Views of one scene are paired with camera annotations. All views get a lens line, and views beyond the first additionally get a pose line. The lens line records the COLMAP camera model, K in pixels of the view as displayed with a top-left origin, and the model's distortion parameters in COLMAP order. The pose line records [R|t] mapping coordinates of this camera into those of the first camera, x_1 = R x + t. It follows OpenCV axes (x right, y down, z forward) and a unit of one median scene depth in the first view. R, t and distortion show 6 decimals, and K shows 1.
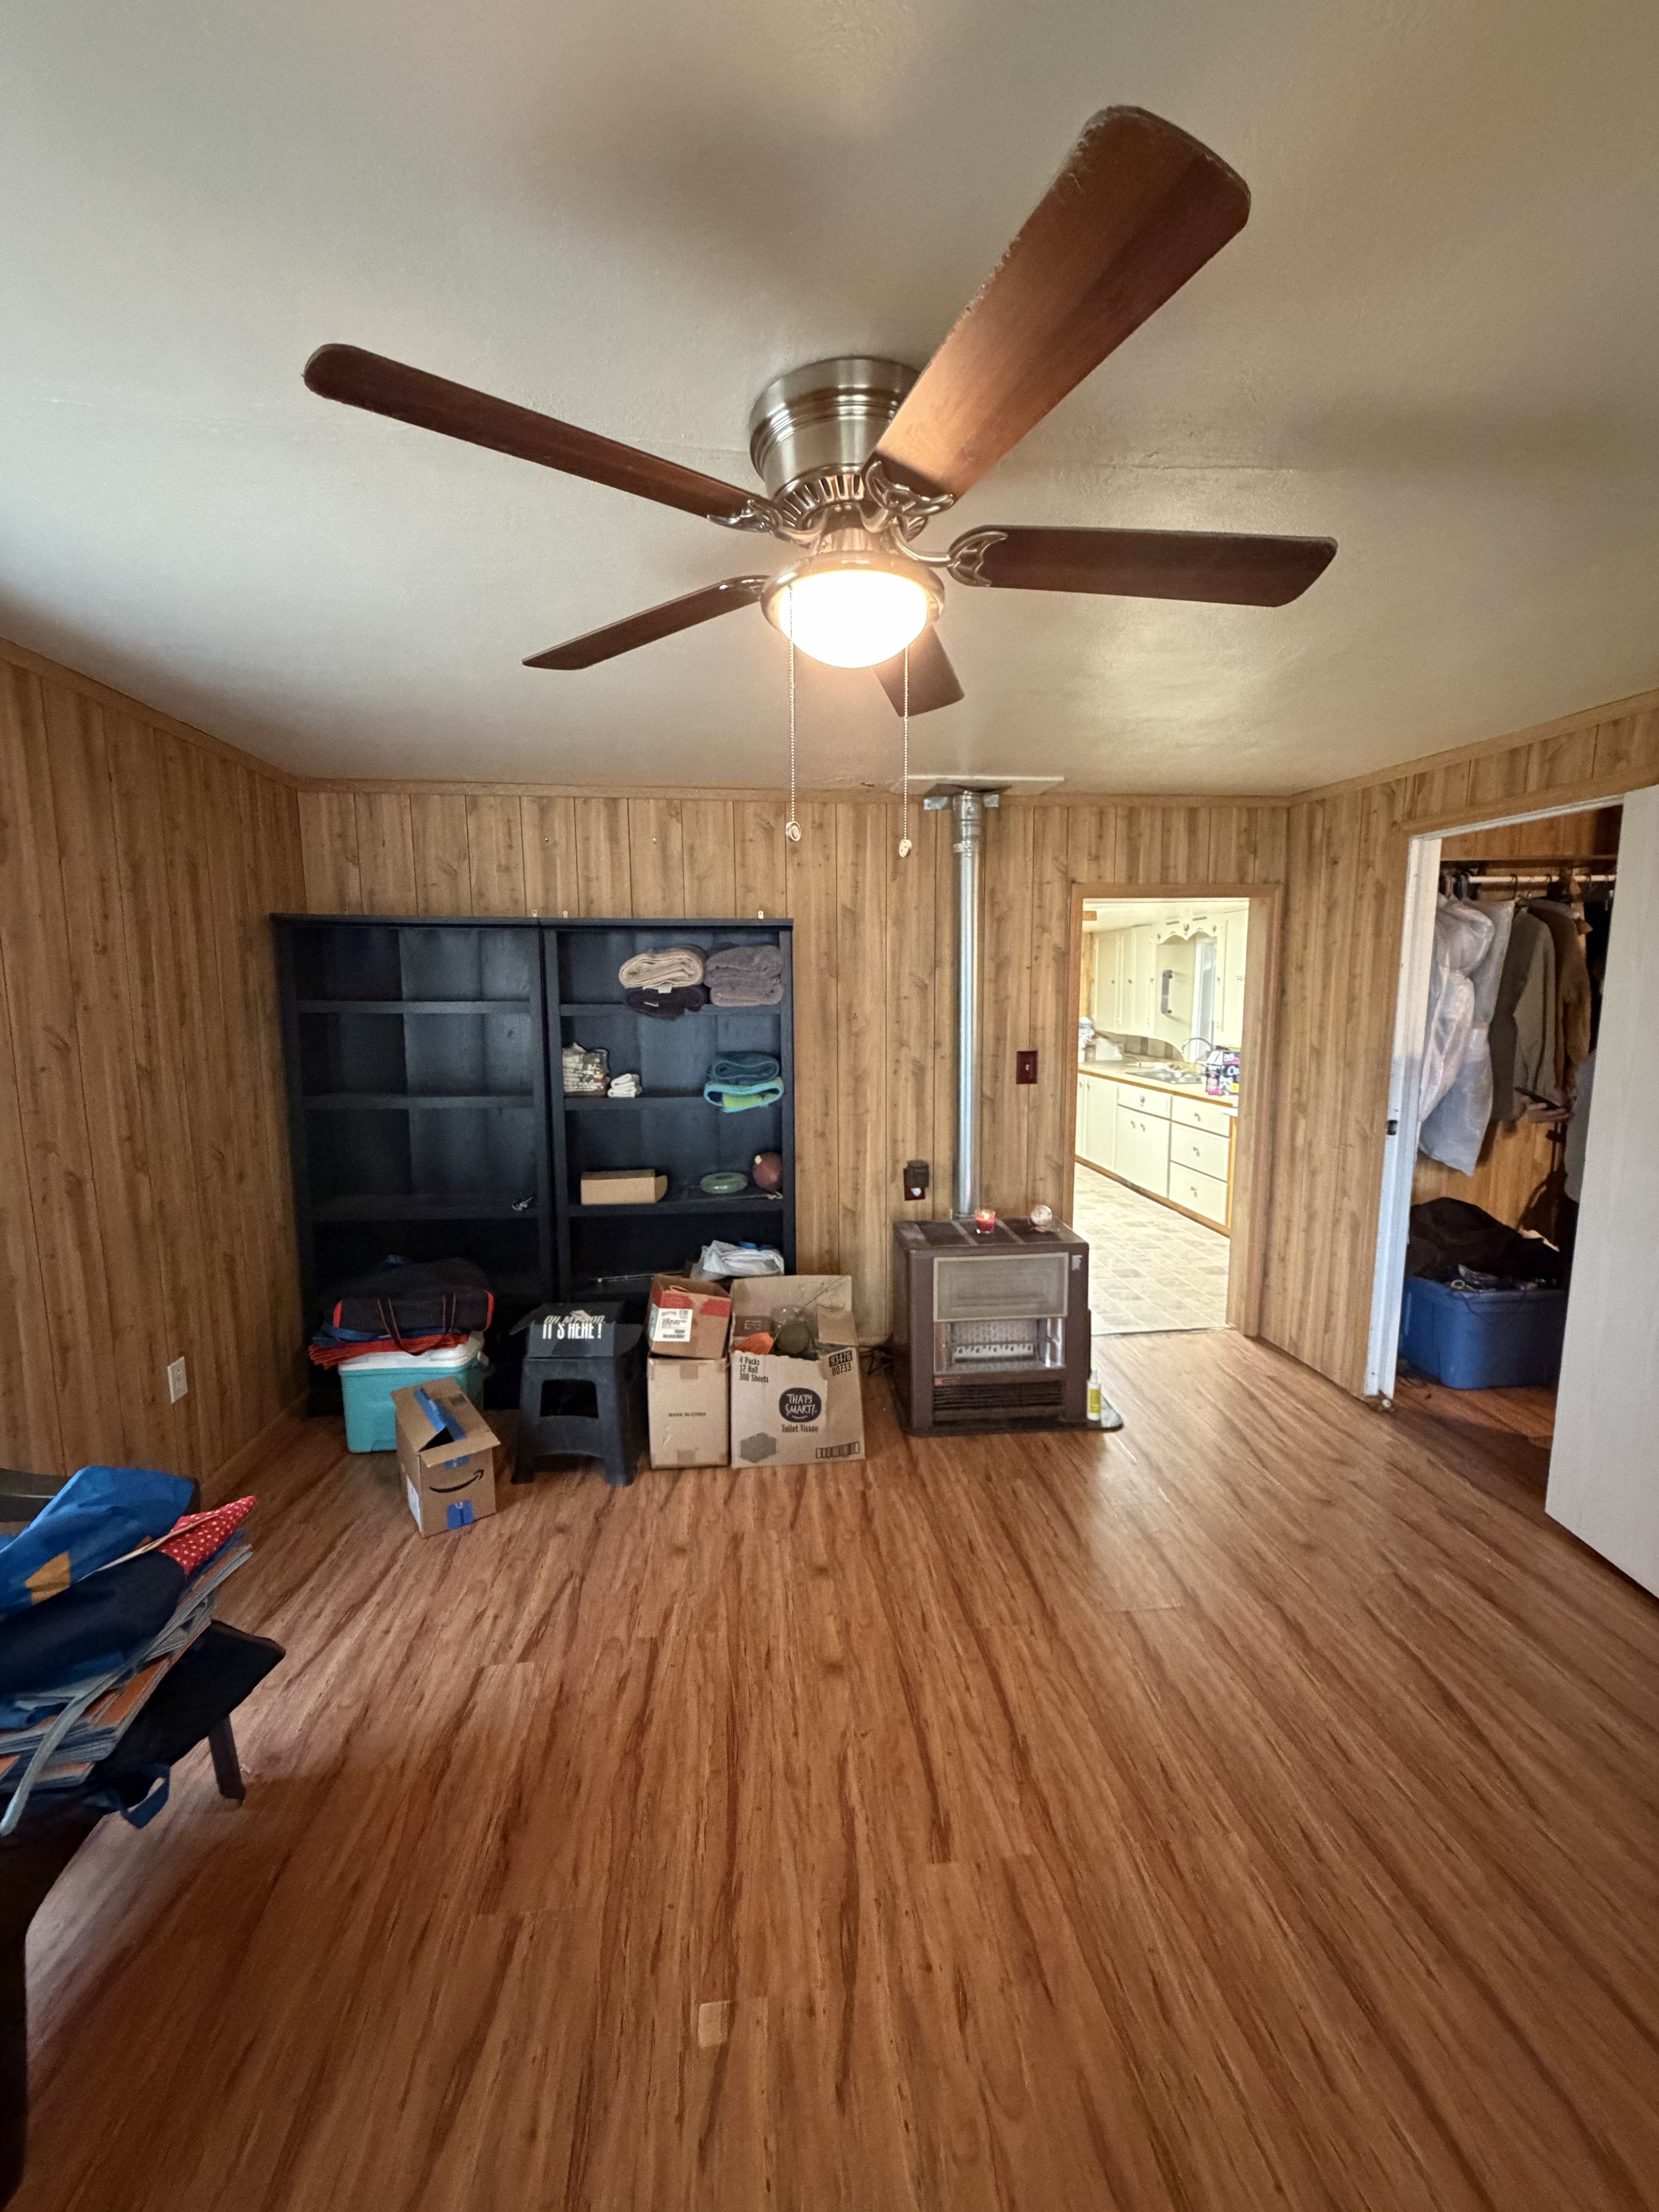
lens RADIAL K [[884.7, 0, 832.0], [0, 884.7, 1096.8], [0, 0, 1]] dist [0.001339, 0.001468]
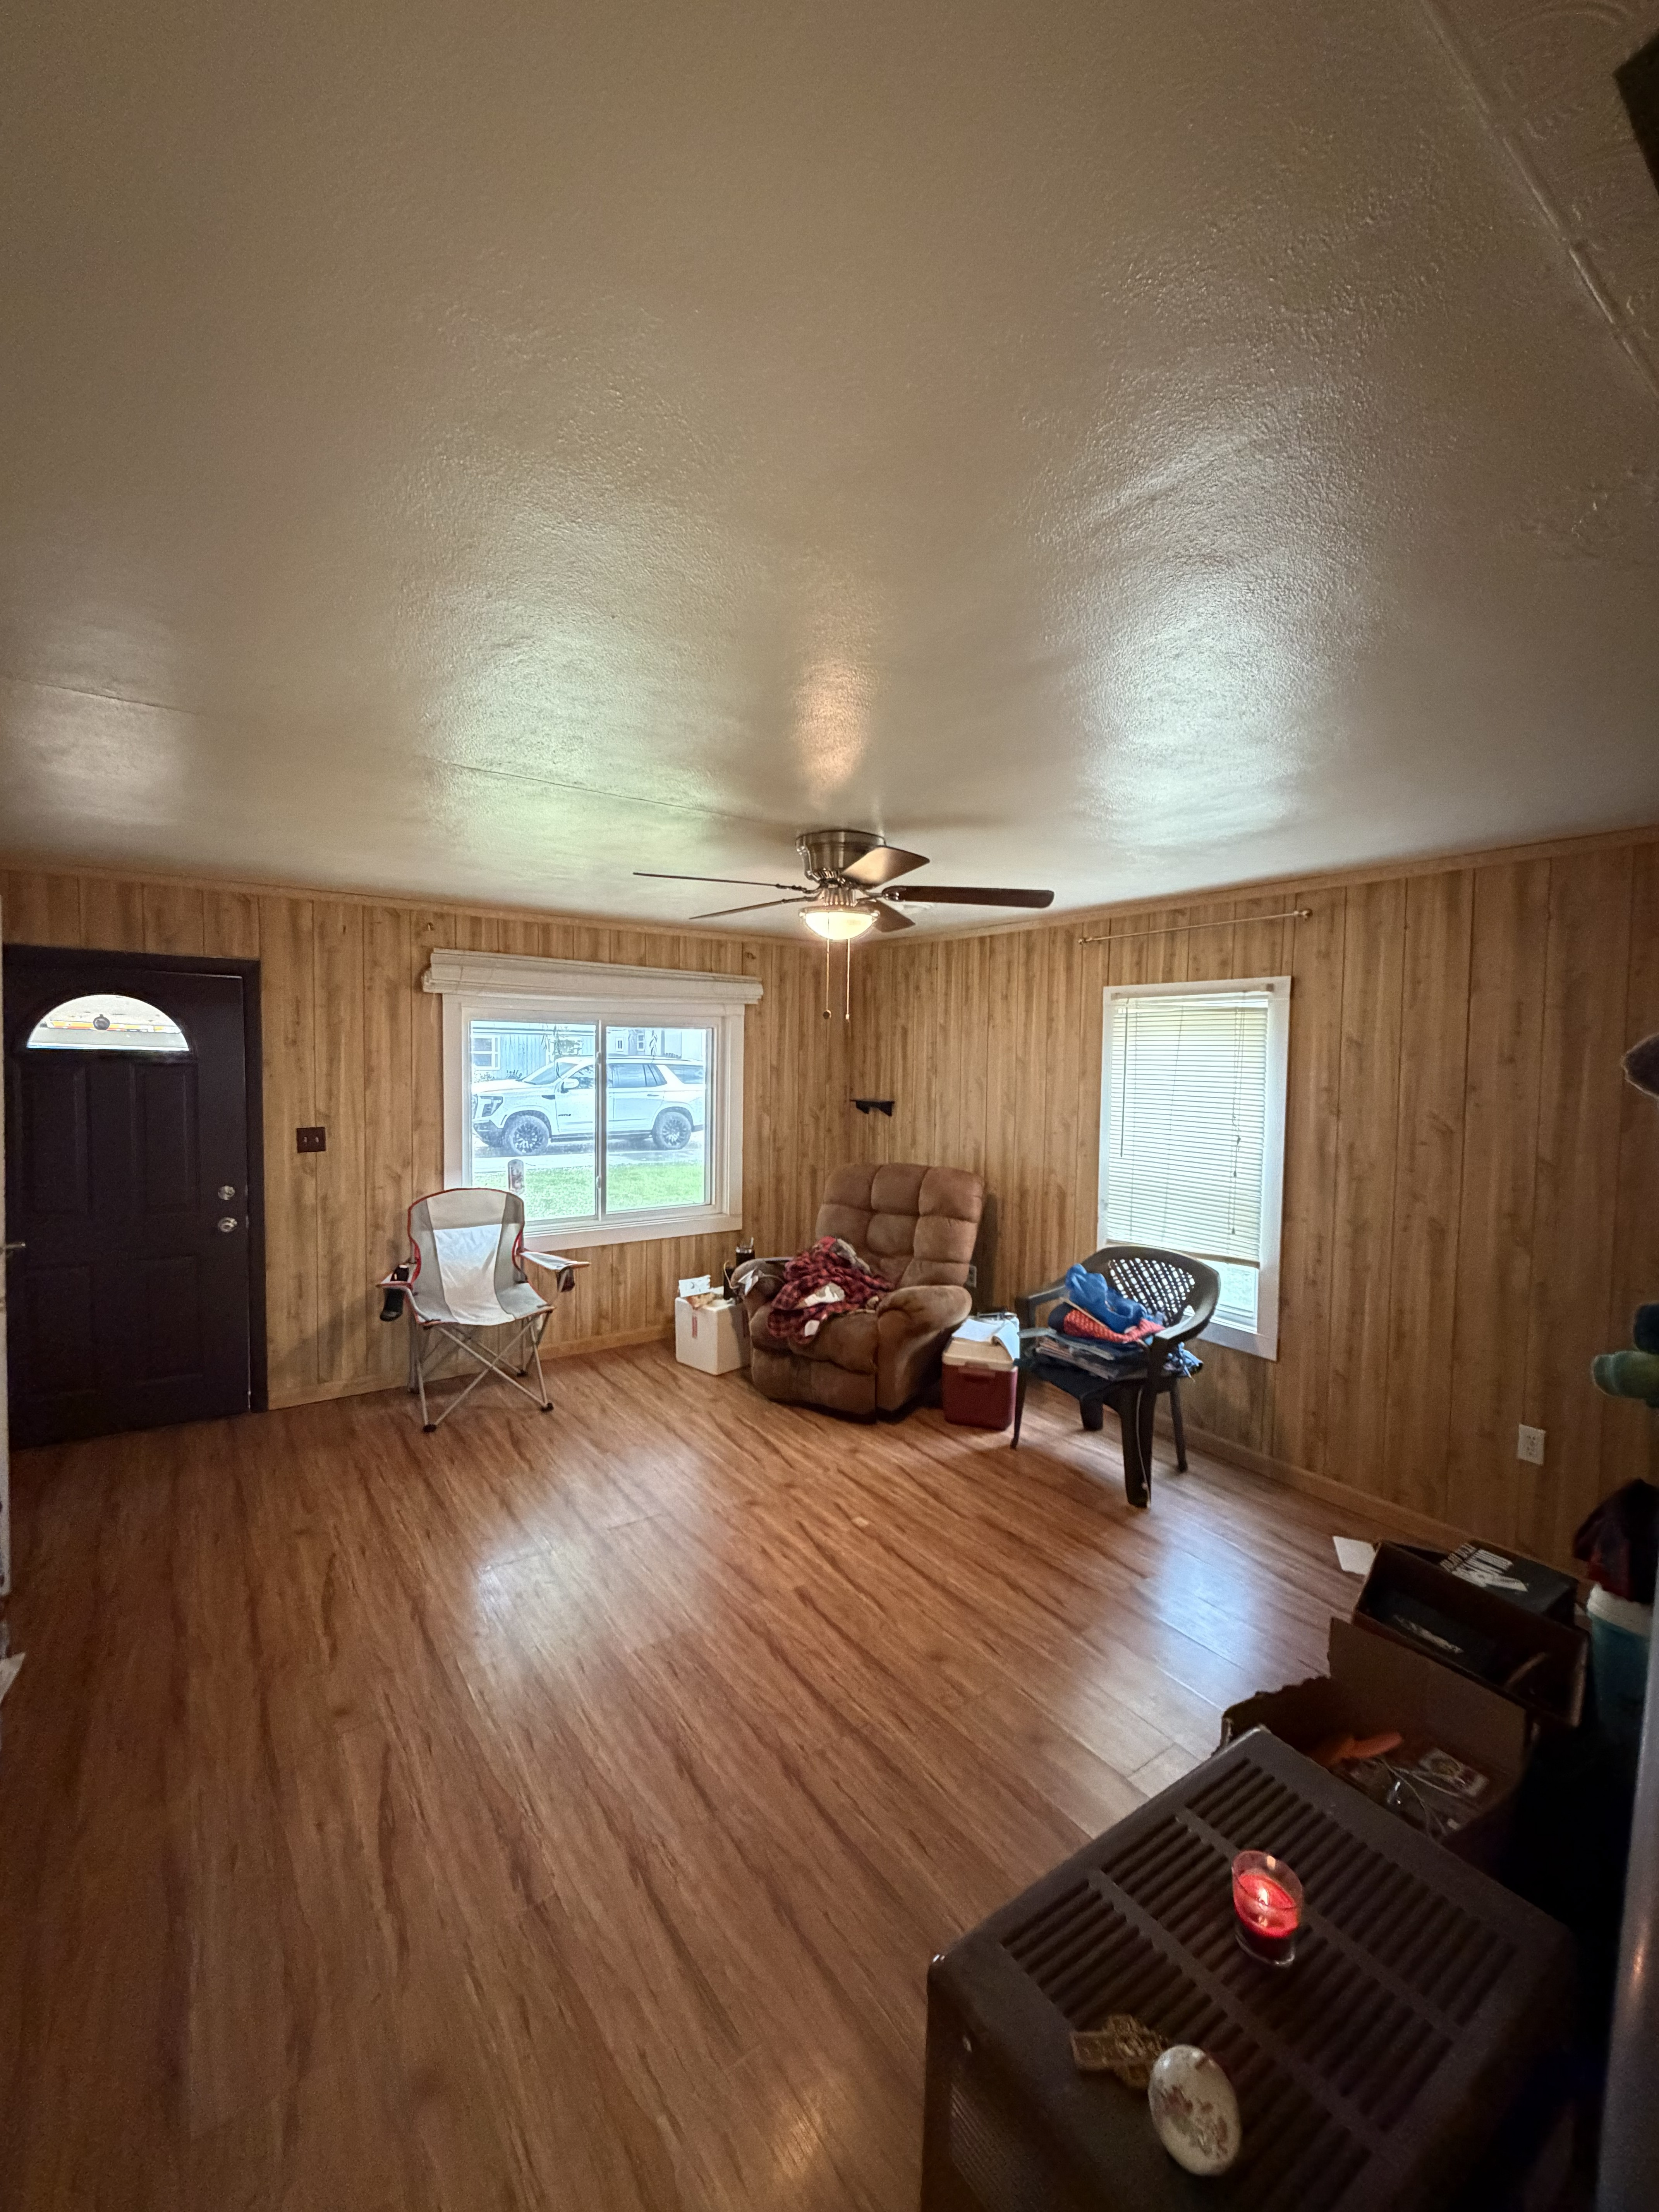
lens RADIAL K [[884.7, 0, 831.5], [0, 884.7, 1102.9], [0, 0, 1]] dist [0.001339, 0.001468]
pose [[-0.865215, 0.013492, -0.501220, 0.832148], [-0.074490, 0.985086, 0.155102, -0.304052], [0.495837, 0.171533, -0.851306, 2.121790]]
